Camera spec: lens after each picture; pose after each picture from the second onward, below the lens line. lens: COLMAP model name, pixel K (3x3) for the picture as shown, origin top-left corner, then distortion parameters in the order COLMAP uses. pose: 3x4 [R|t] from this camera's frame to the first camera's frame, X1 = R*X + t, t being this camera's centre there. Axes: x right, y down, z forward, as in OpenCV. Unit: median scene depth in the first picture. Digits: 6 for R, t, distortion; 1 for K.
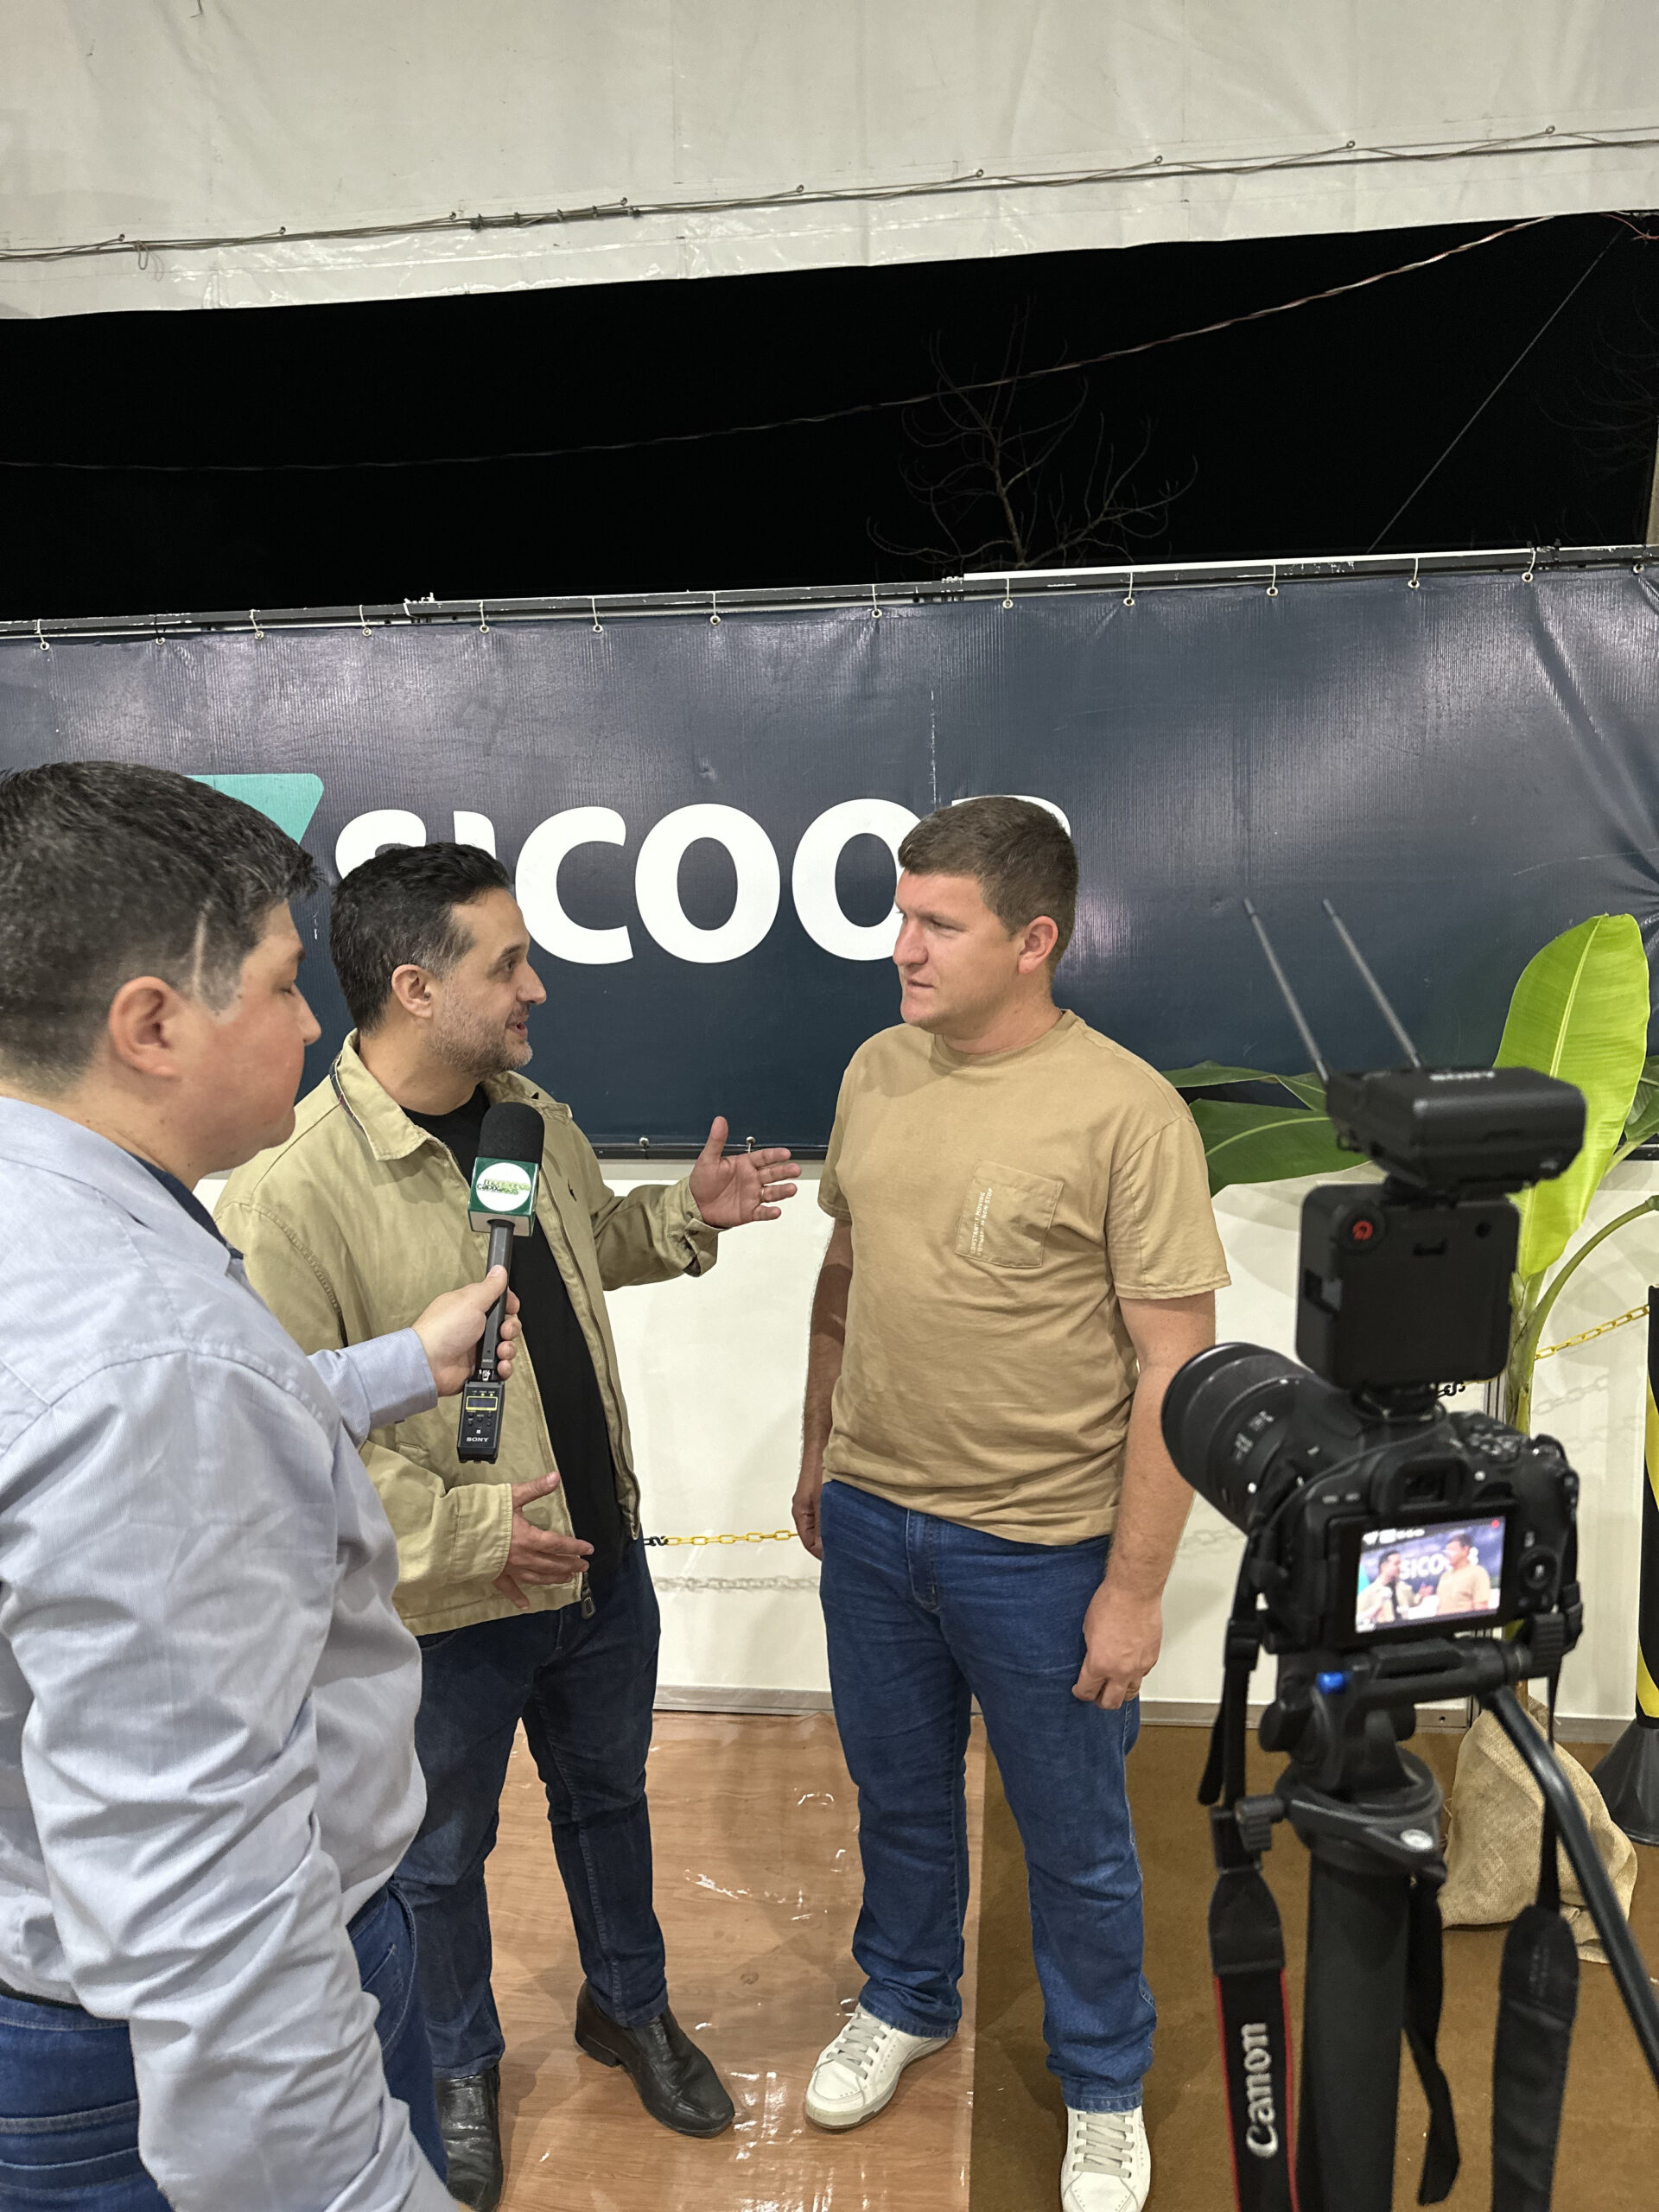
lens RADIAL K [[1568.7, 0, 839.5], [0, 1568.7, 1133.9], [0, 0, 1]] dist [0.038086, -0.033750]
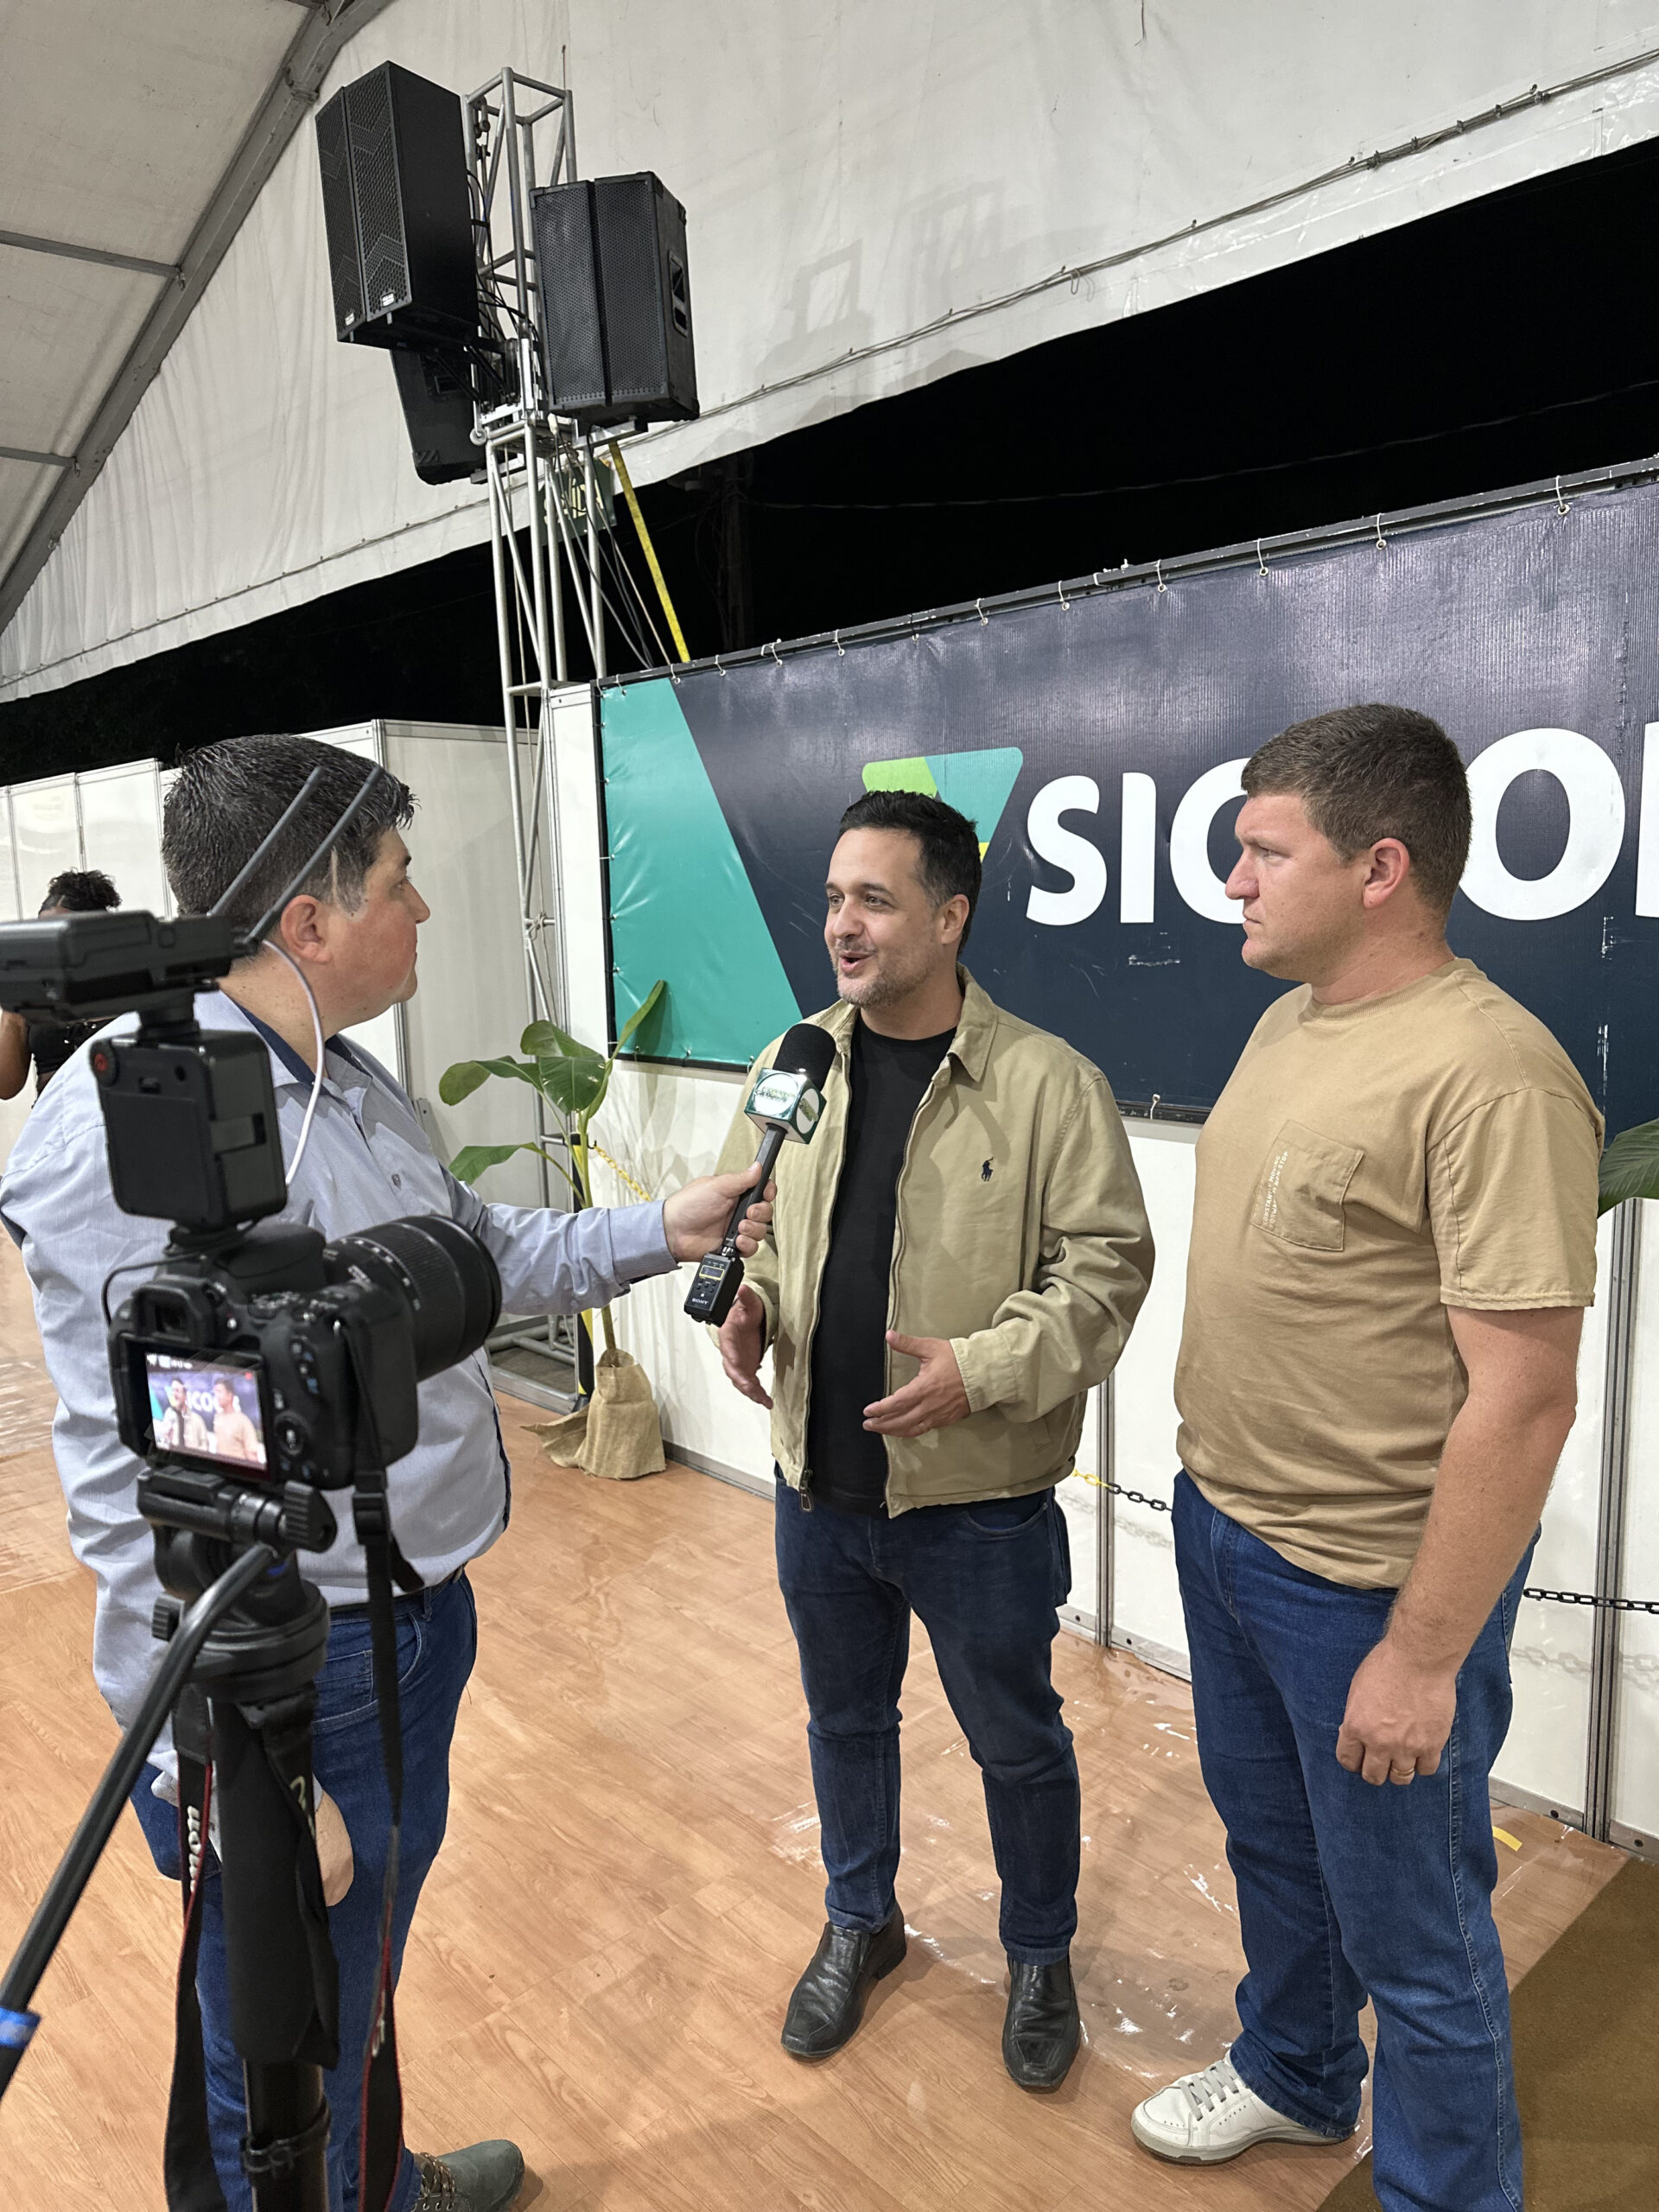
lens RADIAL K [[1568.7, 0, 824.1], [0, 1568.7, 1131.2], [0, 0, 1]] dist [0.038086, -0.033750]
pose [[0.768505, 0.096139, -0.632579, 0.274060], [-0.092246, 0.994966, 0.039147, 0.004424], [0.633159, 0.028268, 0.773505, 0.095301]]
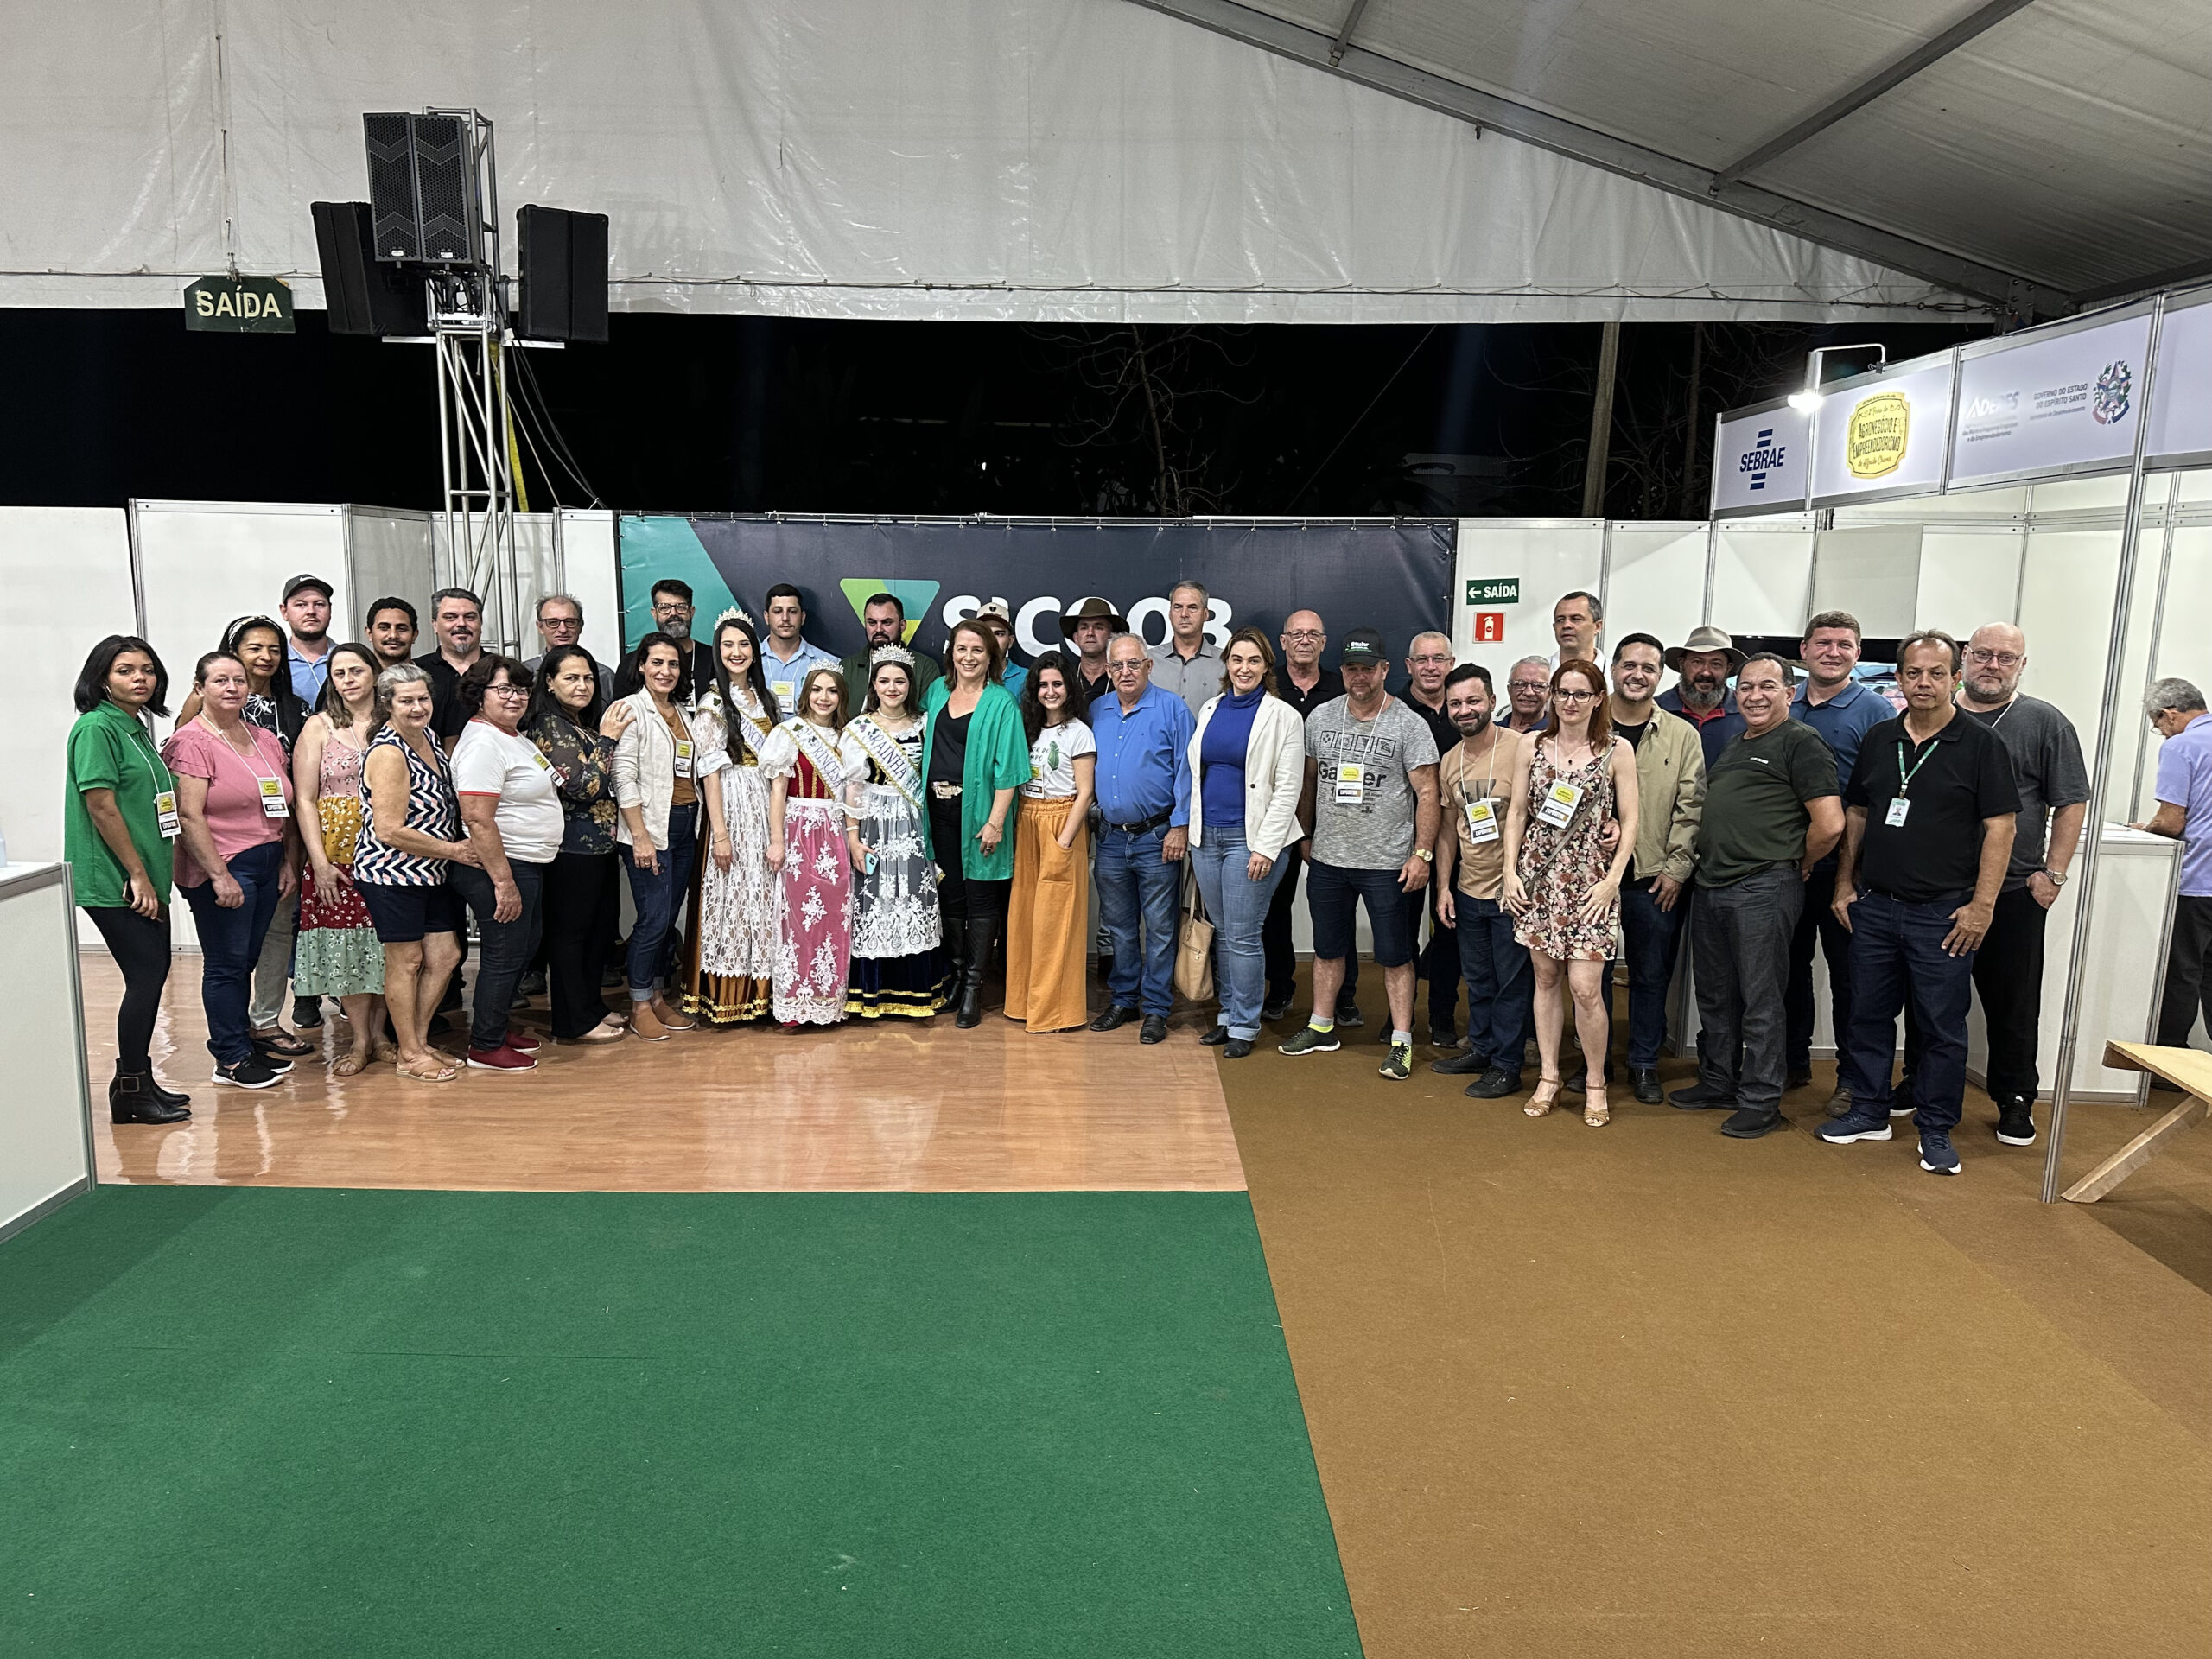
lens RADIAL K [[1568.7, 0, 1093.5], [0, 1568.7, 854.3], [0, 0, 1]] dist [0.038086, -0.033750]
pose [[0.992731, 0.010518, 0.119893, -0.387696], [-0.011980, 0.999862, 0.011480, 0.181785], [-0.119756, -0.012833, 0.992720, -1.556133]]
